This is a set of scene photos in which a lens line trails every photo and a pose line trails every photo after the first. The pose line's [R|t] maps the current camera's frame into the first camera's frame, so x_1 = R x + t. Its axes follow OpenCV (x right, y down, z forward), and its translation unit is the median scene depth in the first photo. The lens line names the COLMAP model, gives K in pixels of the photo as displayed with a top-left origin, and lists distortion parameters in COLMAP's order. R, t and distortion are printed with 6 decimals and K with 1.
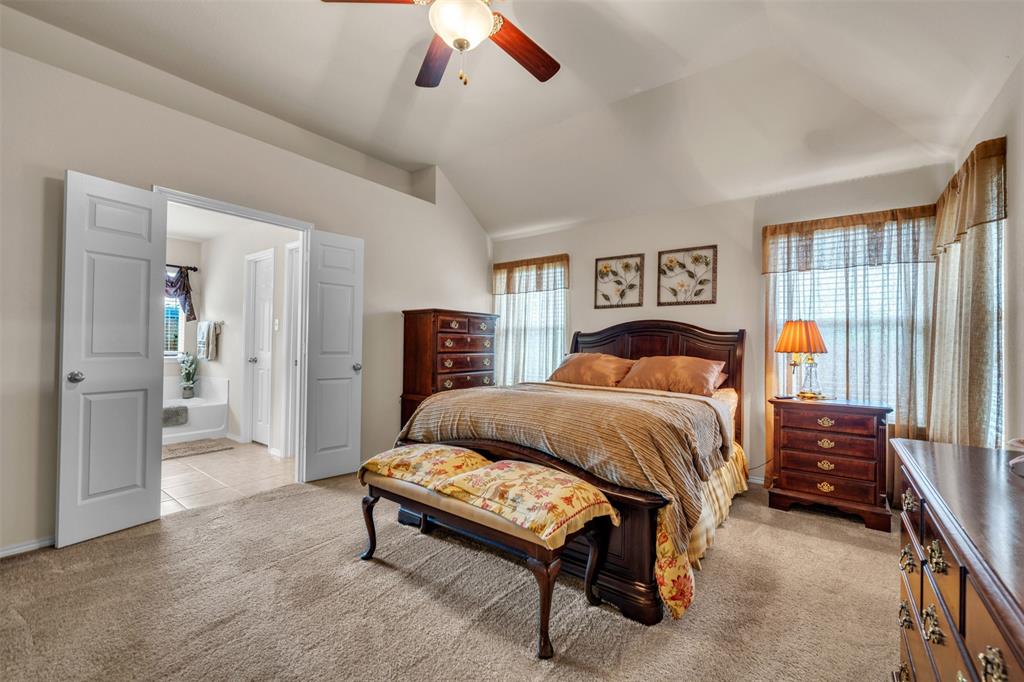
lens RADIAL K [[425.7, 0, 510.4], [0, 425.7, 342.2], [0, 0, 1]] dist [0.002112, -0.000278]
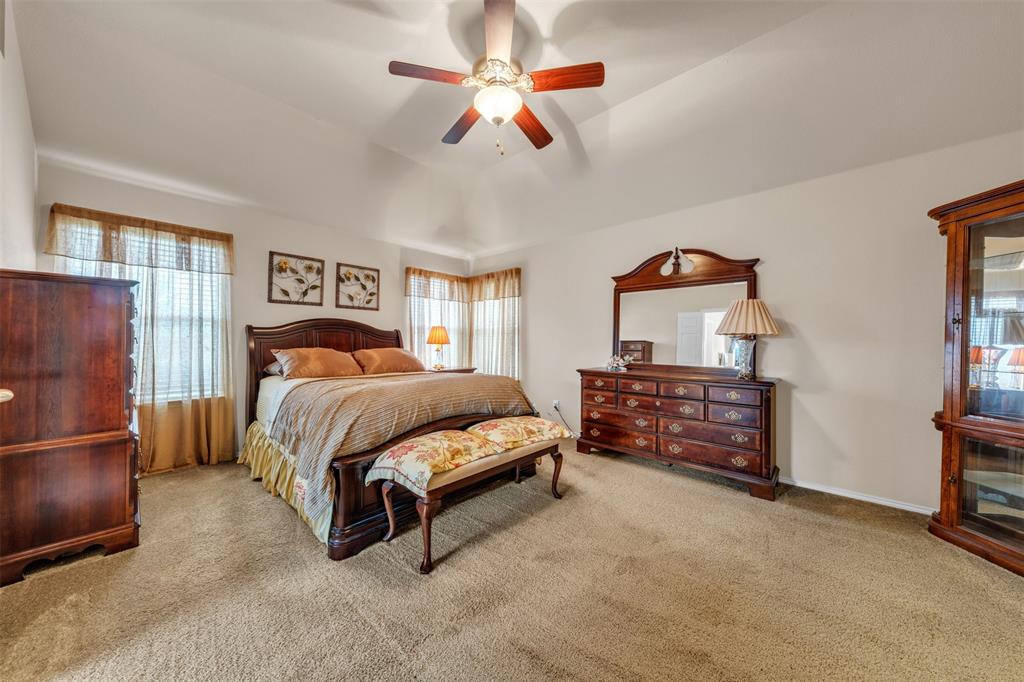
lens RADIAL K [[349.2, 0, 510.7], [0, 349.2, 340.7], [0, 0, 1]] dist [0.000543, 0.000530]
pose [[0.090124, -0.008354, 0.995896, -0.723398], [-0.010189, 0.999905, 0.009310, -0.005584], [-0.995878, -0.010986, 0.090030, 0.504234]]
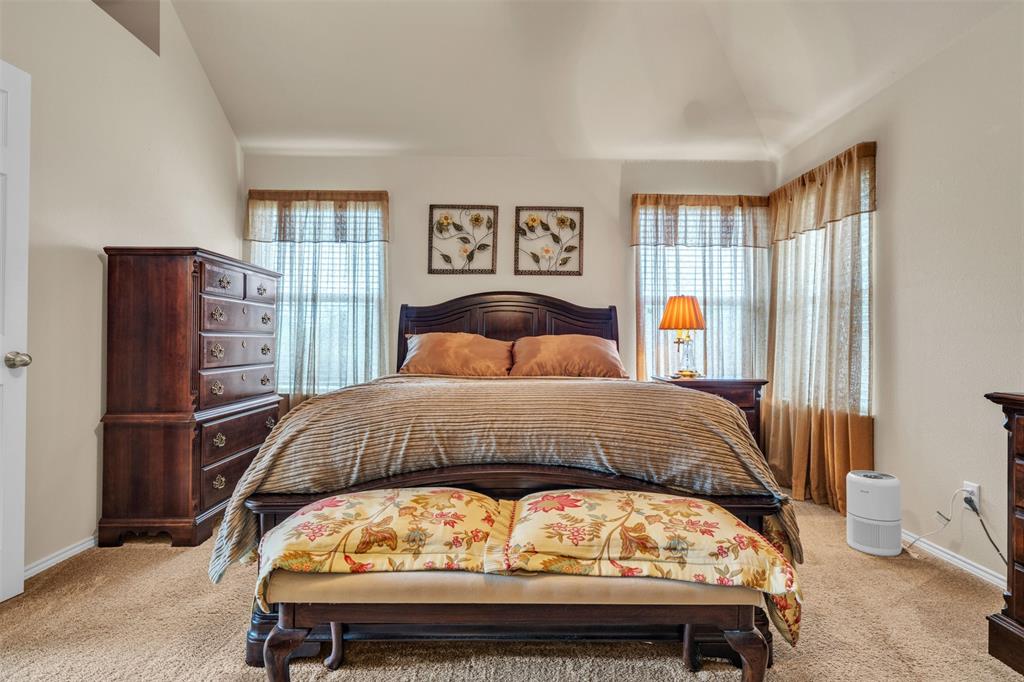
lens RADIAL K [[522.6, 0, 509.7], [0, 522.6, 340.2], [0, 0, 1]] dist [0.001014, 0.001956]
pose [[0.787280, -0.003857, 0.616583, -0.321485], [-0.002020, 0.999959, 0.008834, 0.035292], [-0.616592, -0.008201, 0.787240, 0.284760]]
